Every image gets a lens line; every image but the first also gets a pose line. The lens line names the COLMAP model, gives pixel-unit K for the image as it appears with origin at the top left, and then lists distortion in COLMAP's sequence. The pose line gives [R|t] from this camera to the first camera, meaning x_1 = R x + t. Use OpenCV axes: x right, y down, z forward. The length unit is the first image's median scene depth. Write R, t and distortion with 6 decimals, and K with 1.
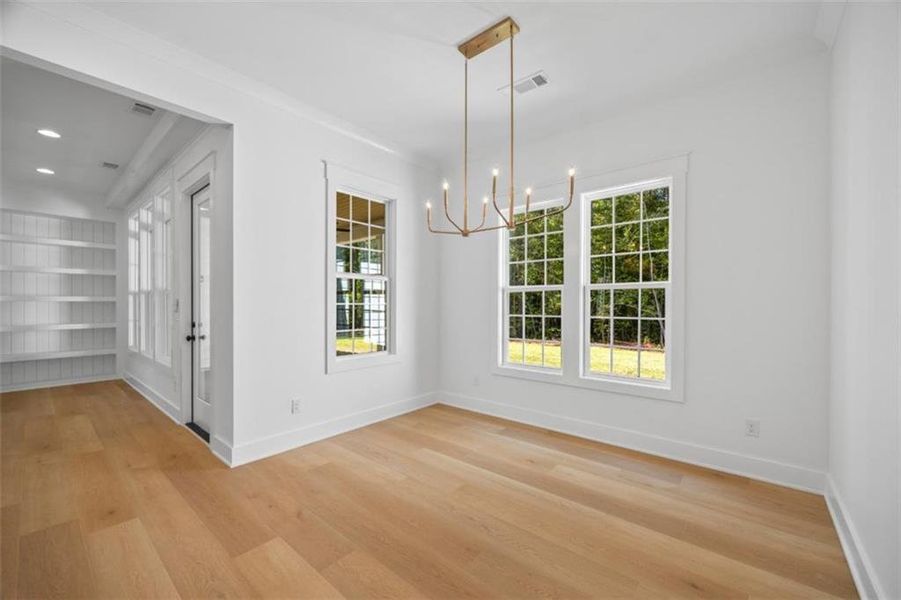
lens RADIAL K [[357.0, 0, 455.7], [0, 357.0, 303.2], [0, 0, 1]] dist [-0.003148, 0.000824]
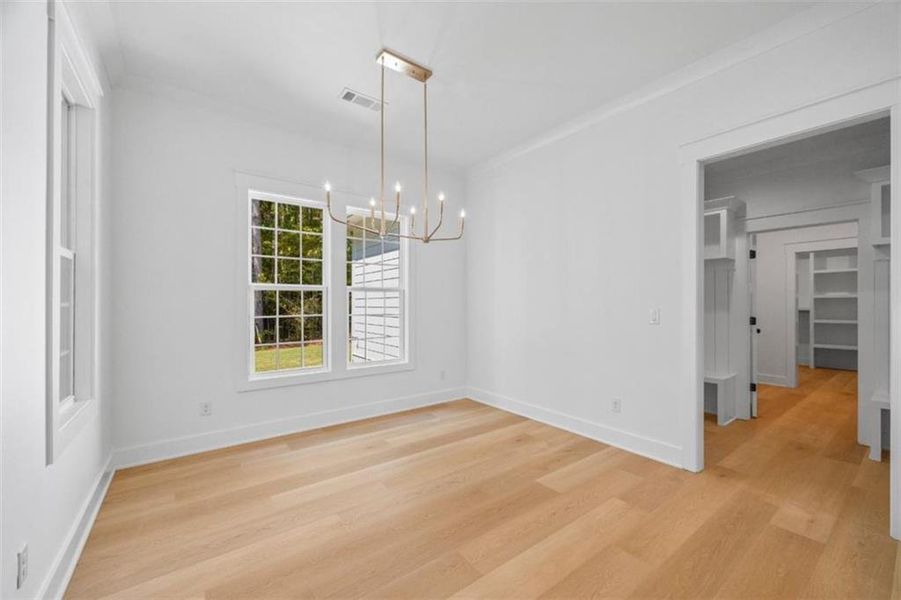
lens RADIAL K [[357.0, 0, 452.6], [0, 357.0, 305.1], [0, 0, 1]] dist [-0.003148, 0.000824]
pose [[0.232768, -0.004399, 0.972522, -0.720852], [0.001375, 0.999990, 0.004194, 0.002405], [-0.972531, 0.000361, 0.232772, 0.454227]]
